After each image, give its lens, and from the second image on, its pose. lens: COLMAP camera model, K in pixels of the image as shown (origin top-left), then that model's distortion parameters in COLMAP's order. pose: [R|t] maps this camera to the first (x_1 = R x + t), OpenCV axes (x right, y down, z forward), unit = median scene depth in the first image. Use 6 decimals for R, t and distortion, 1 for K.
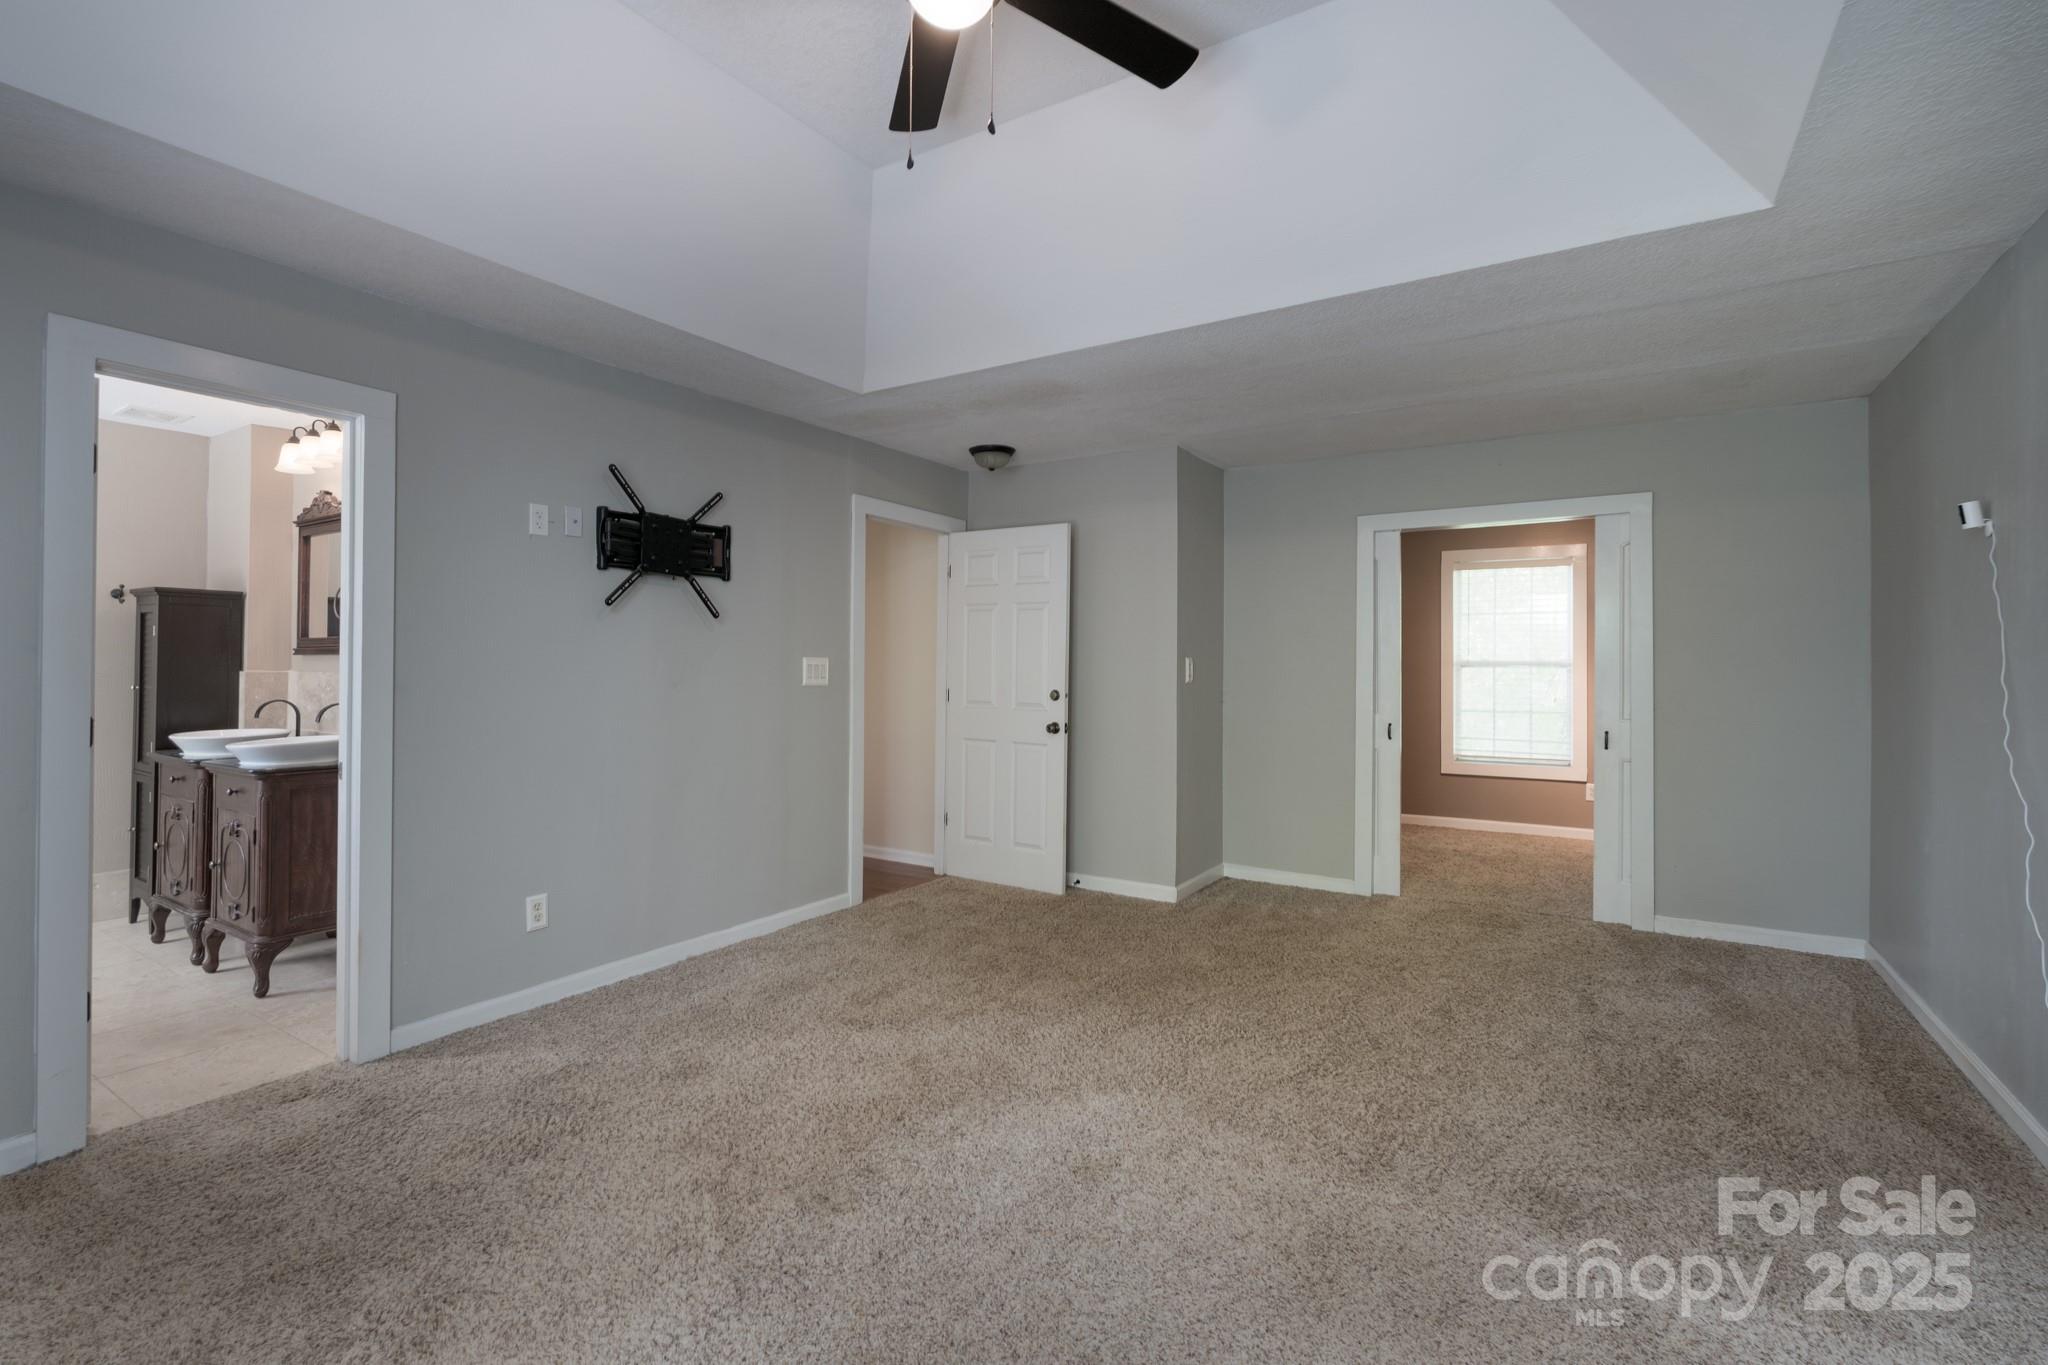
lens RADIAL K [[922.9, 0, 1026.6], [0, 922.9, 656.3], [0, 0, 1]] dist [-0.002621, 0.000145]
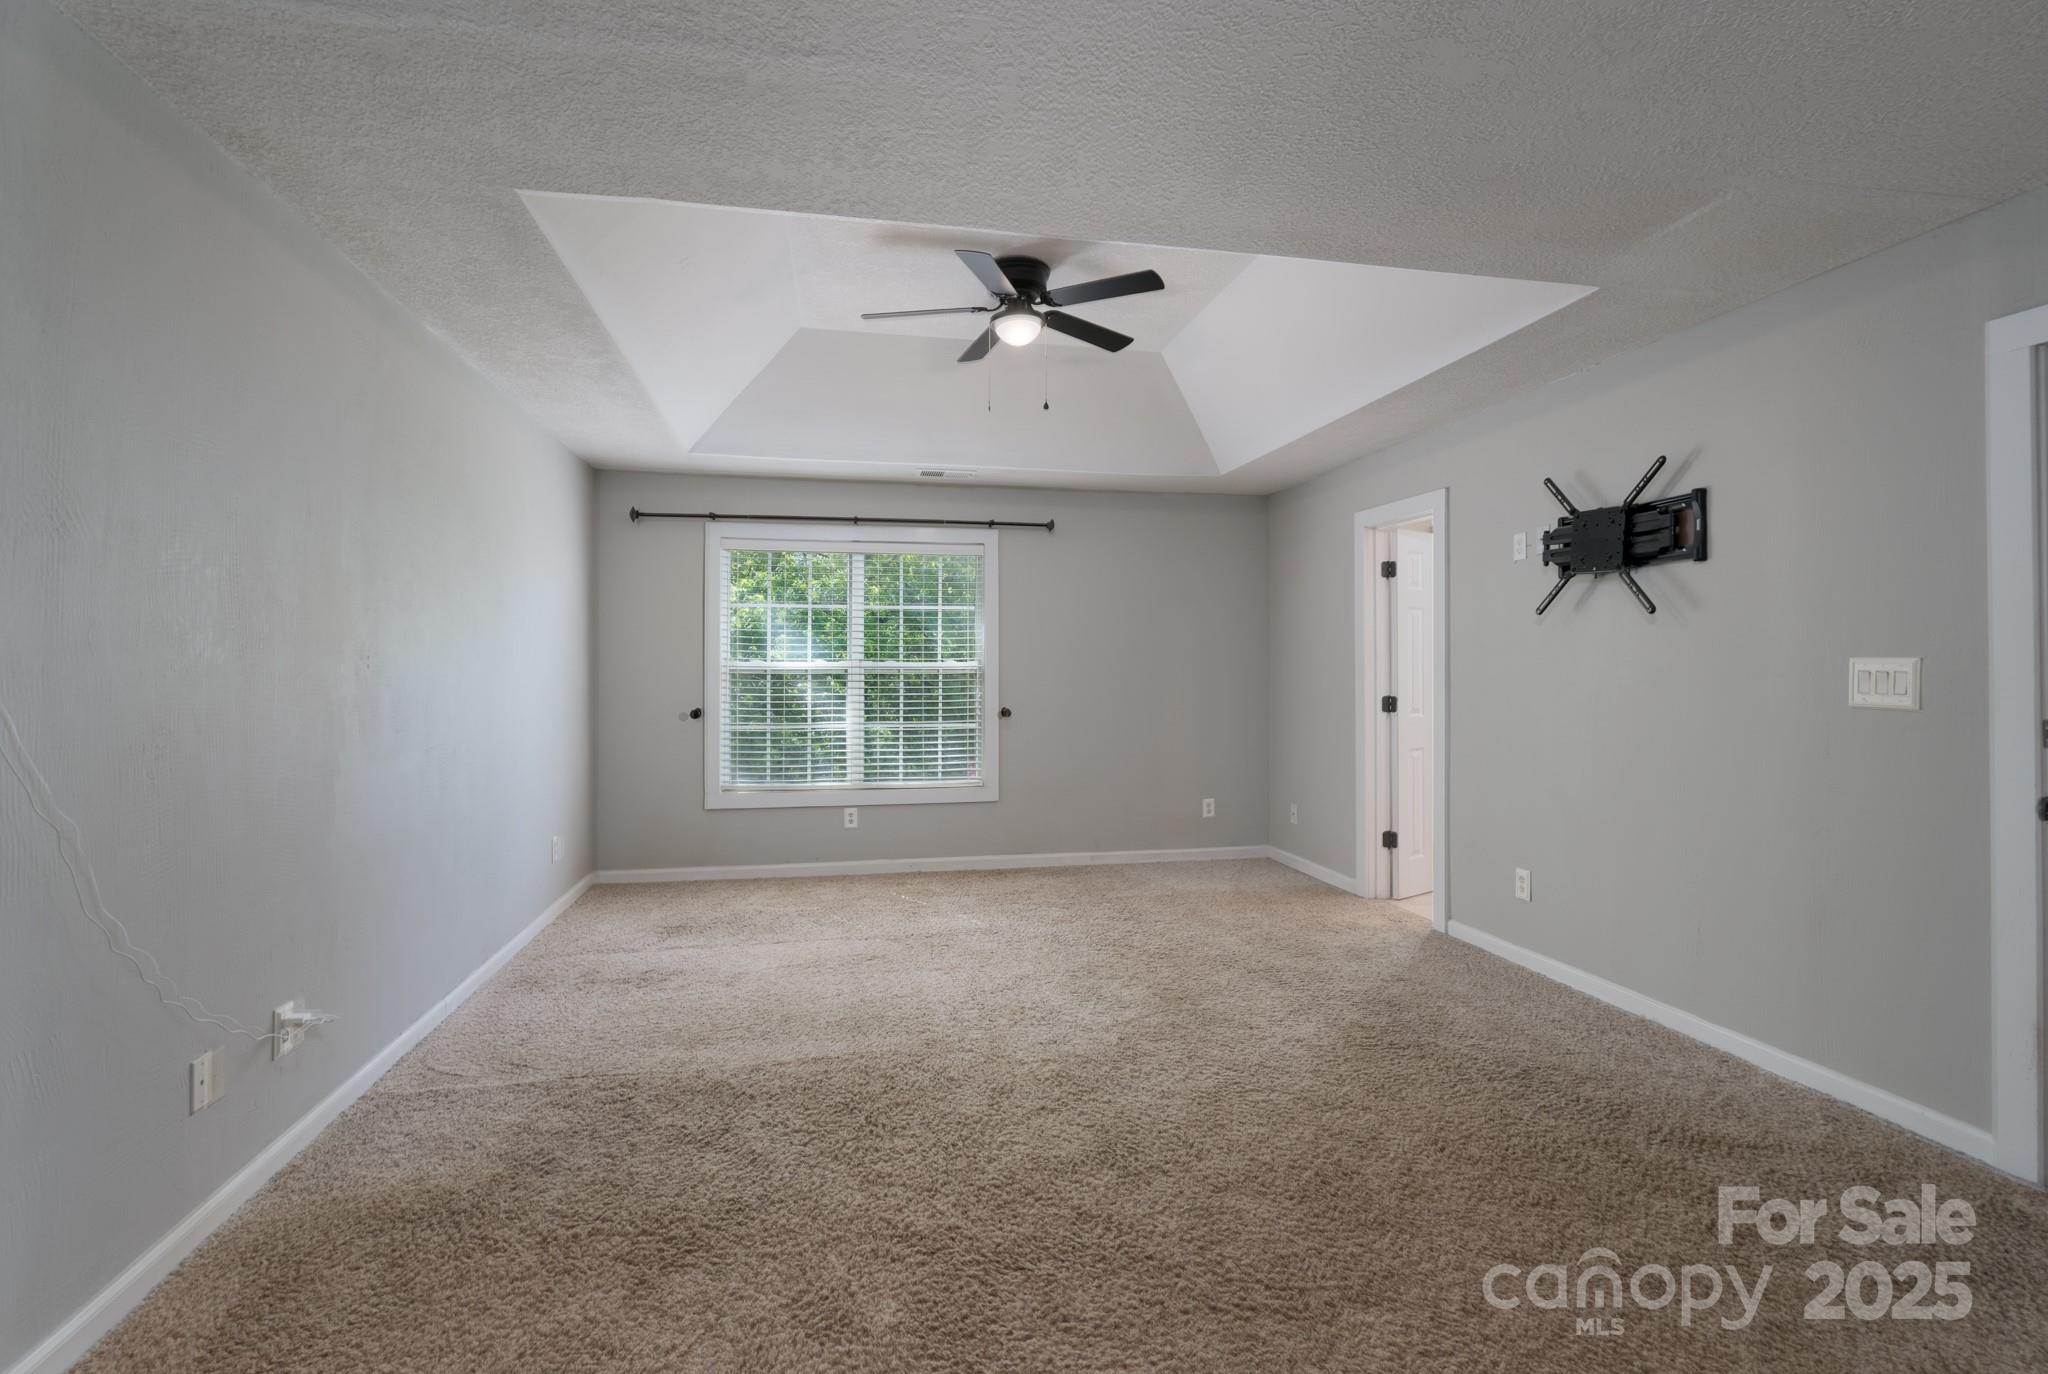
lens RADIAL K [[966.0, 0, 1024.0], [0, 966.0, 687.0], [0, 0, 1]] dist [-0.000067, 0.000041]
pose [[-0.716530, 0.005238, -0.697537, 1.106699], [0.000869, 0.999978, 0.006616, 0.029550], [0.697556, 0.004134, -0.716518, 2.073565]]
